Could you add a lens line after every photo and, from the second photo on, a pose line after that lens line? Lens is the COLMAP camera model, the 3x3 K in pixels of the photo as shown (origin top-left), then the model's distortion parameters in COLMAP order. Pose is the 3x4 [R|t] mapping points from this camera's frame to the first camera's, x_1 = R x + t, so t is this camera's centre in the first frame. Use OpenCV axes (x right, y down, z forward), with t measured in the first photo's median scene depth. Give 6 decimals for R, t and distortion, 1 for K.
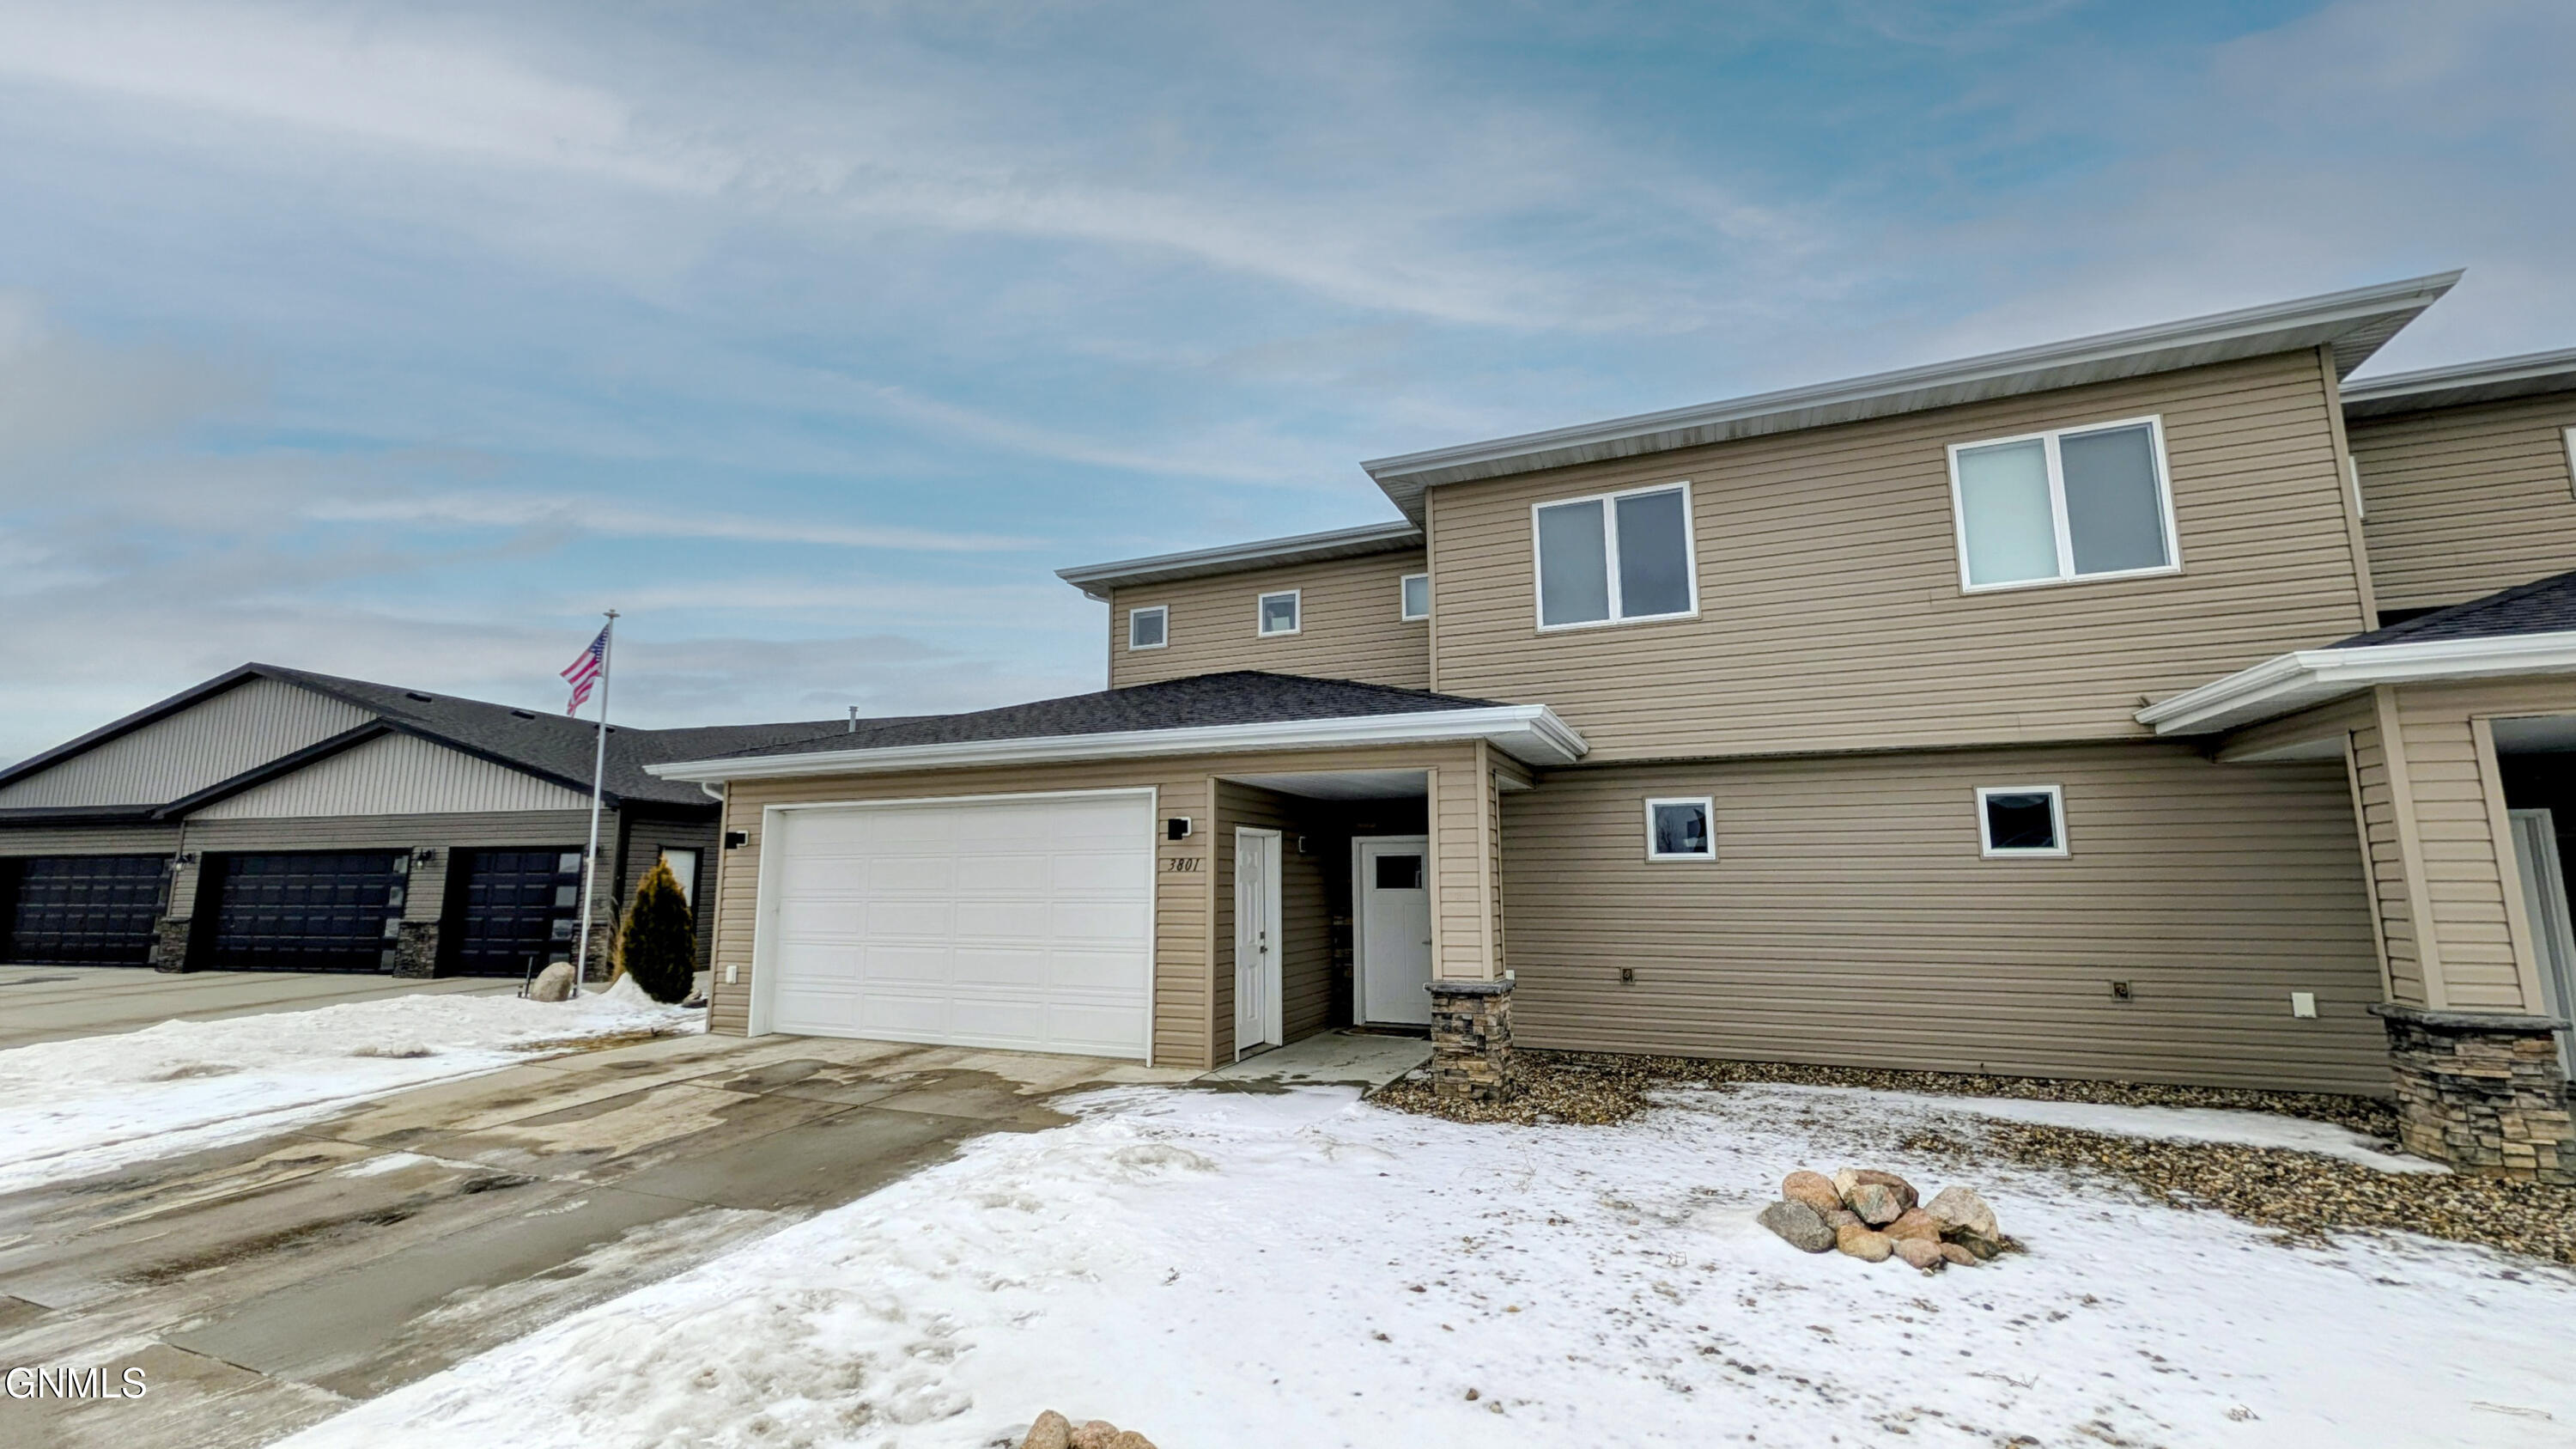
lens RADIAL K [[1024.9, 0, 1292.4], [0, 1024.9, 736.8], [0, 0, 1]] dist [0.000232, 0.000185]
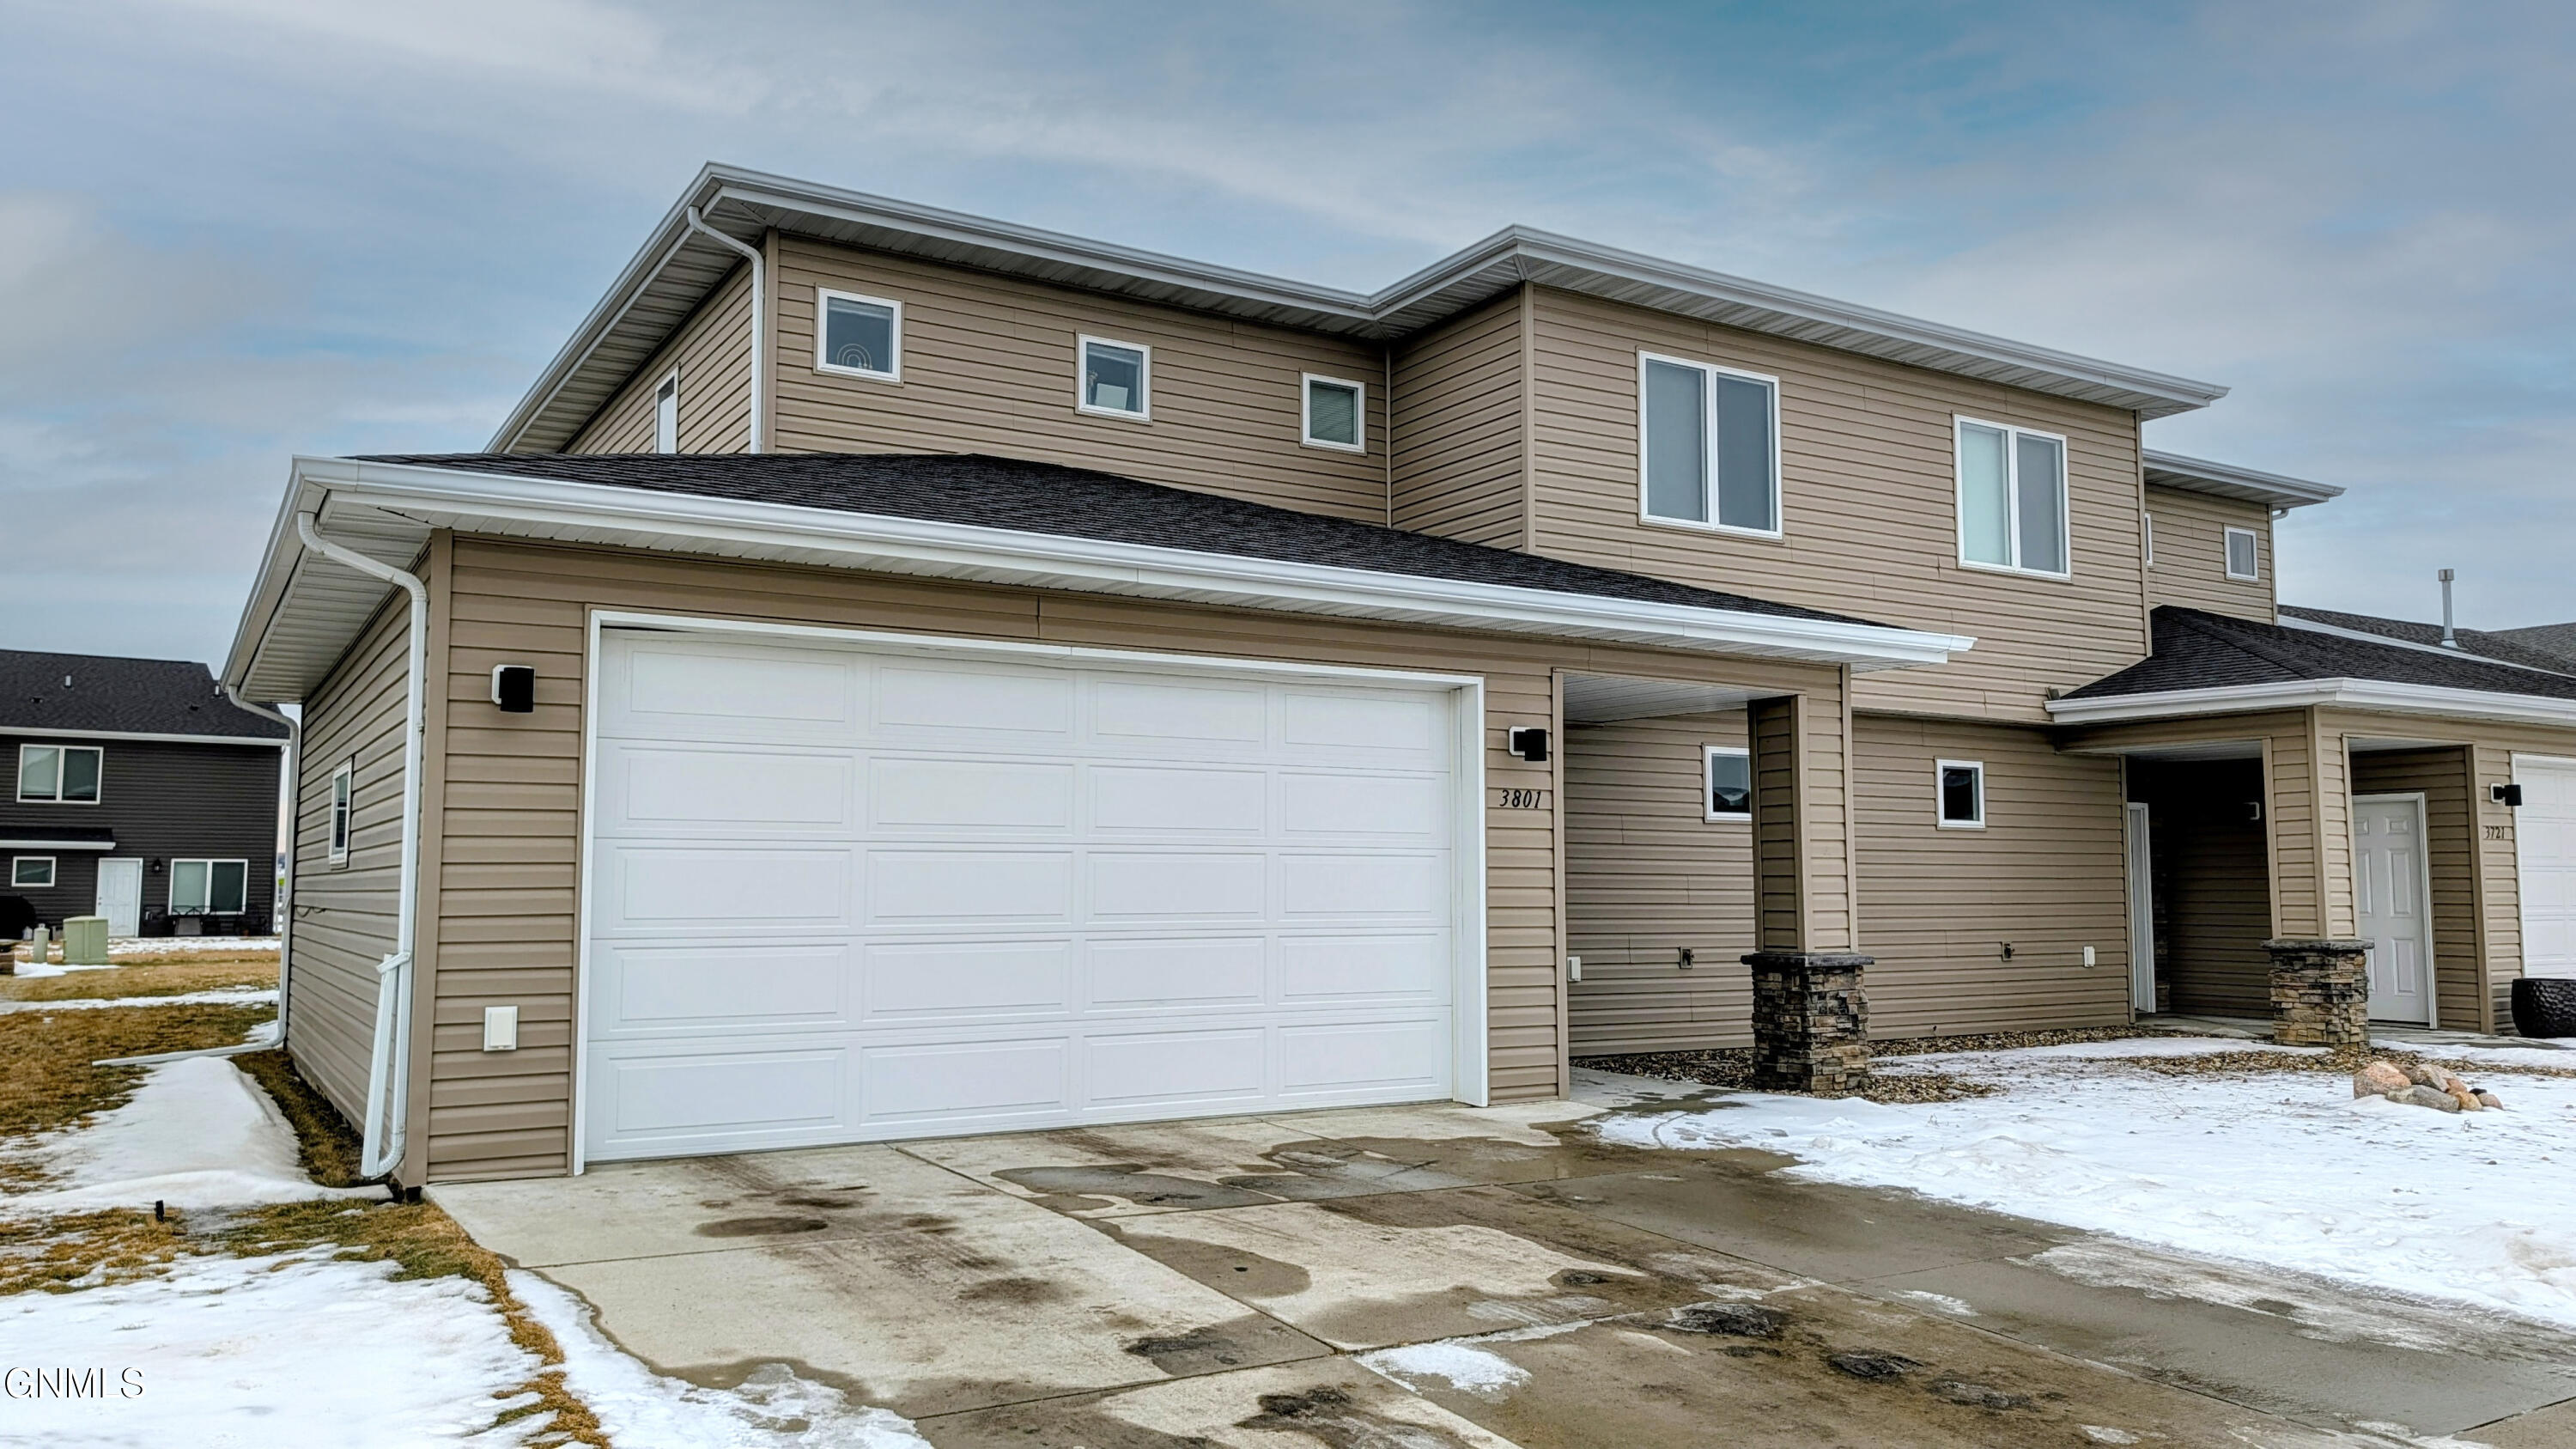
lens RADIAL K [[1848.2, 0, 1293.7], [0, 1848.2, 738.8], [0, 0, 1]] dist [0.010024, -0.004806]
pose [[0.585470, 0.071433, 0.807540, -1.199937], [-0.119054, 0.992887, -0.001514, 0.109500], [-0.801904, -0.095255, 0.589810, 0.439985]]
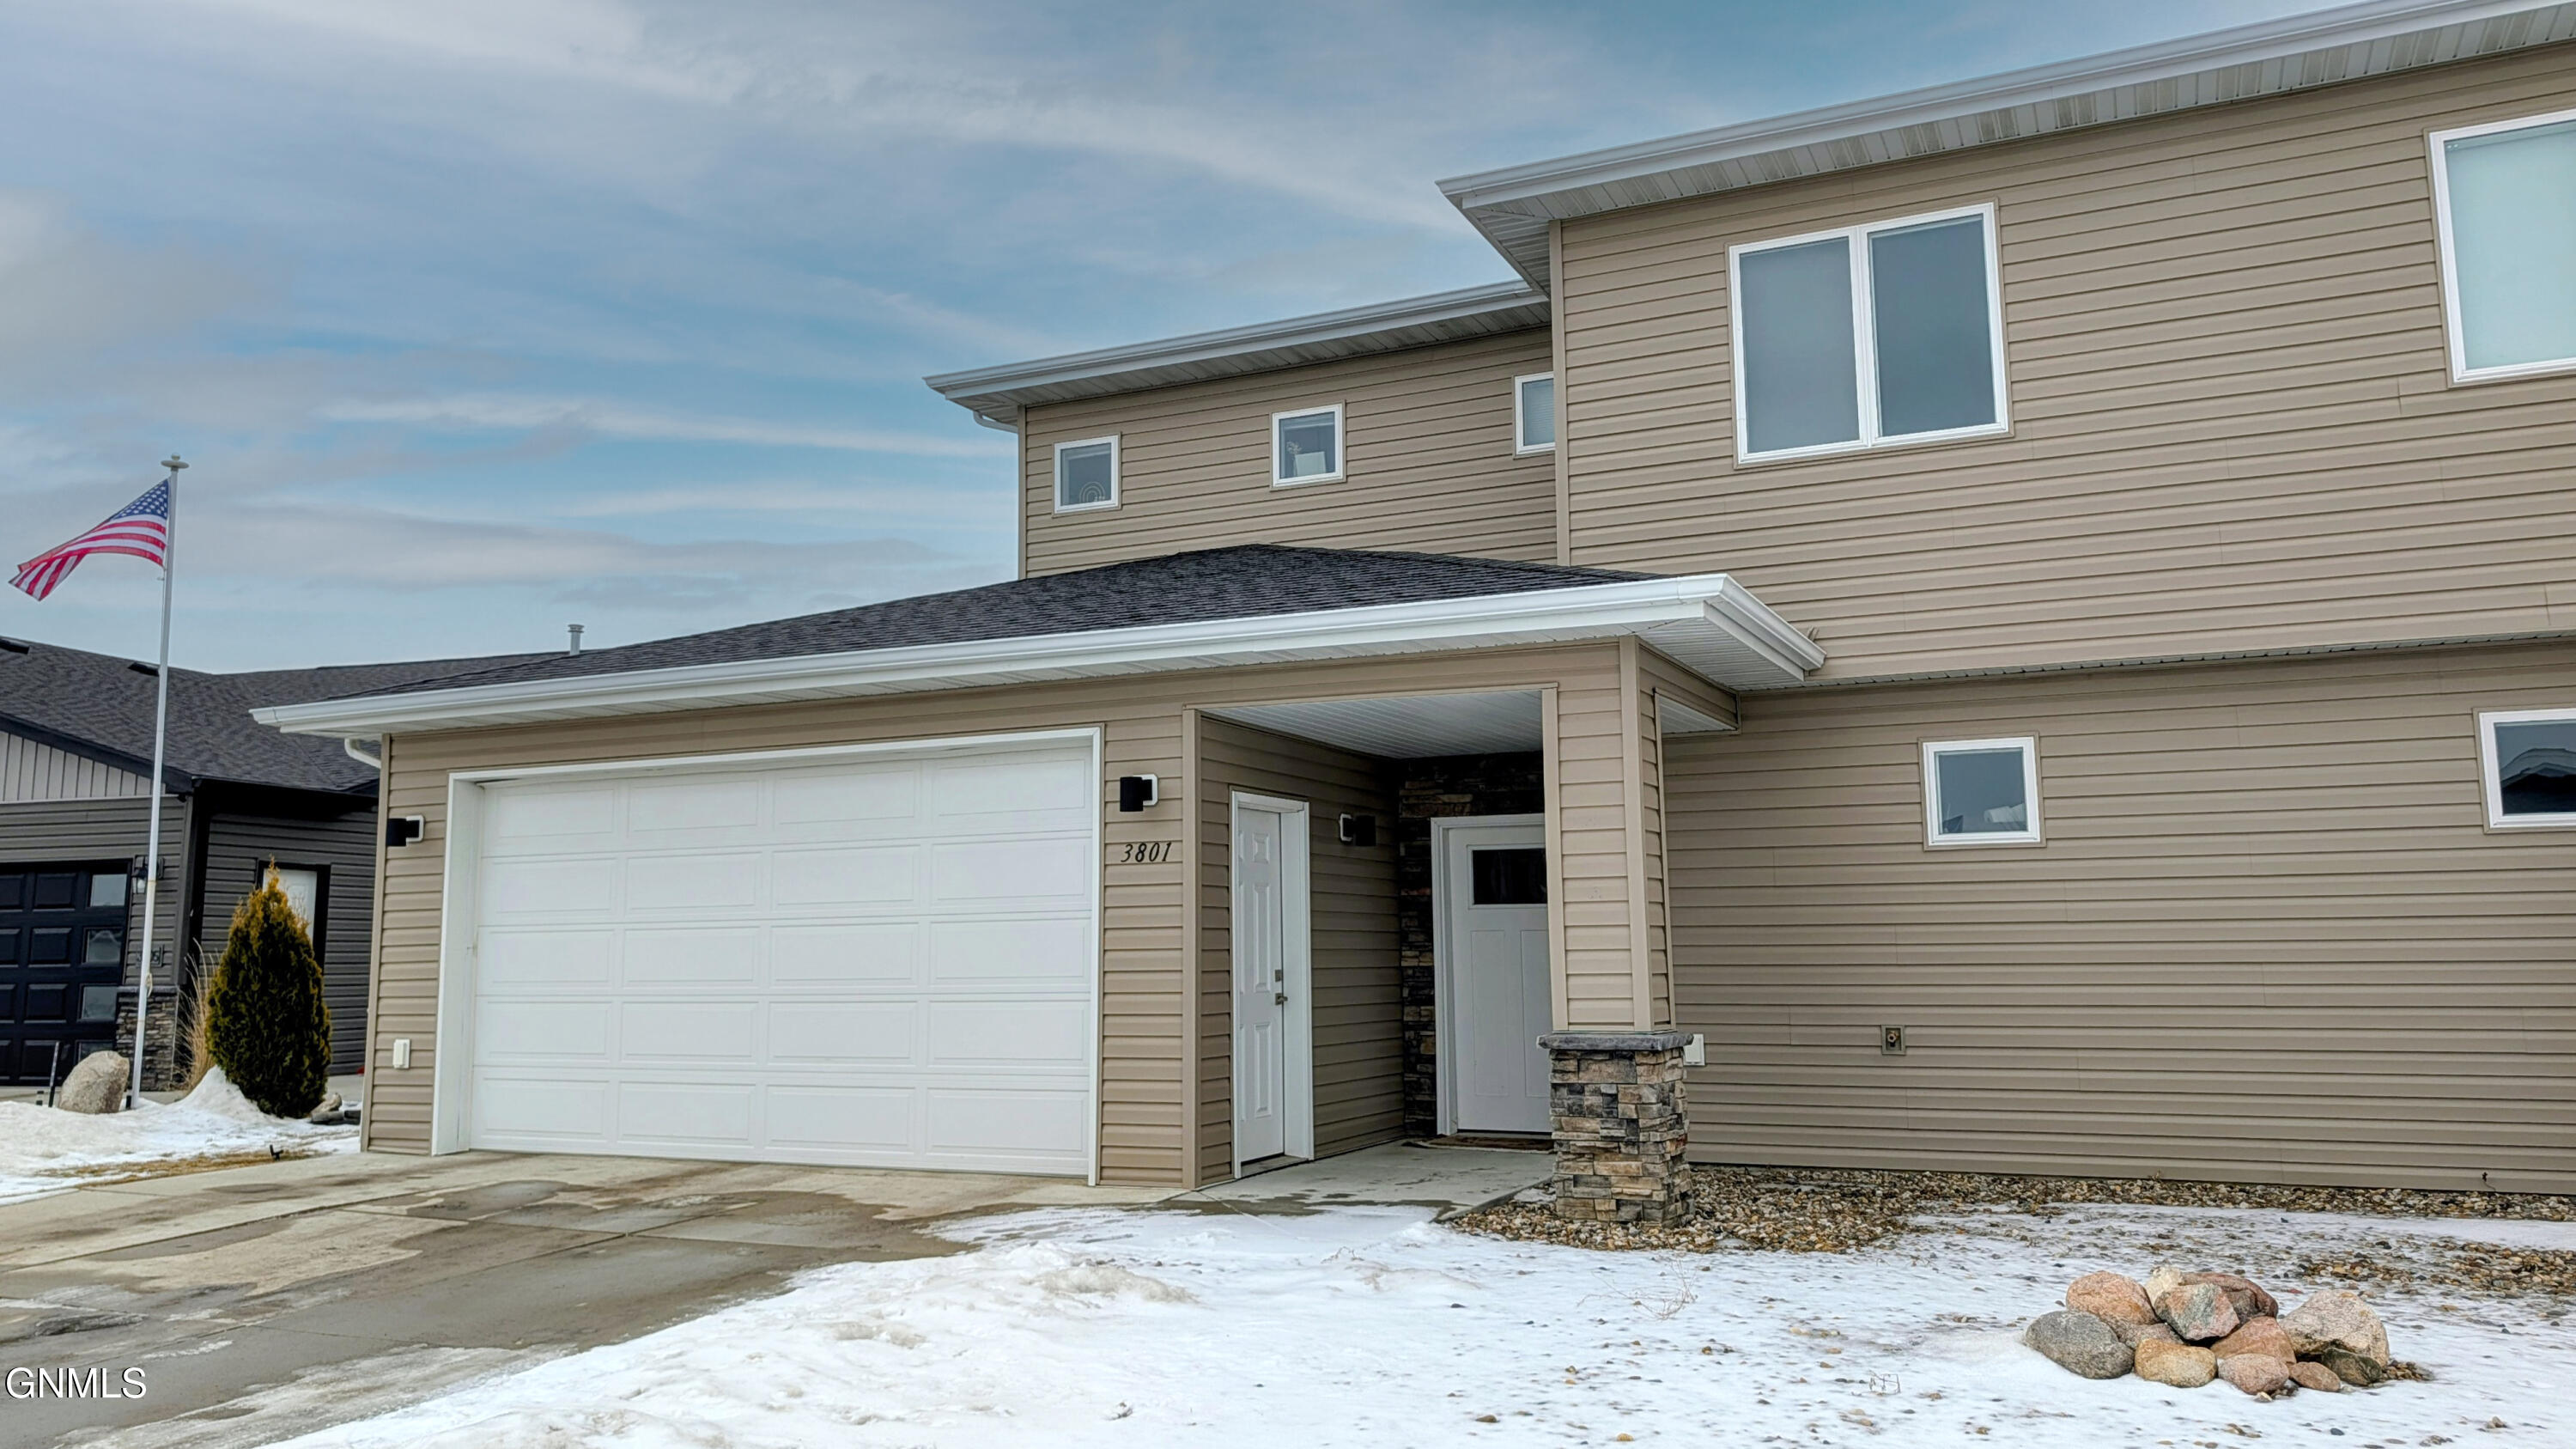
lens RADIAL K [[1882.7, 0, 1296.1], [0, 1882.7, 711.3], [0, 0, 1]] dist [0.021780, -0.023226]
pose [[0.999414, -0.009866, -0.032763, 0.021037], [0.010224, 0.999890, 0.010776, 0.030569], [0.032653, -0.011104, 0.999405, -0.114970]]
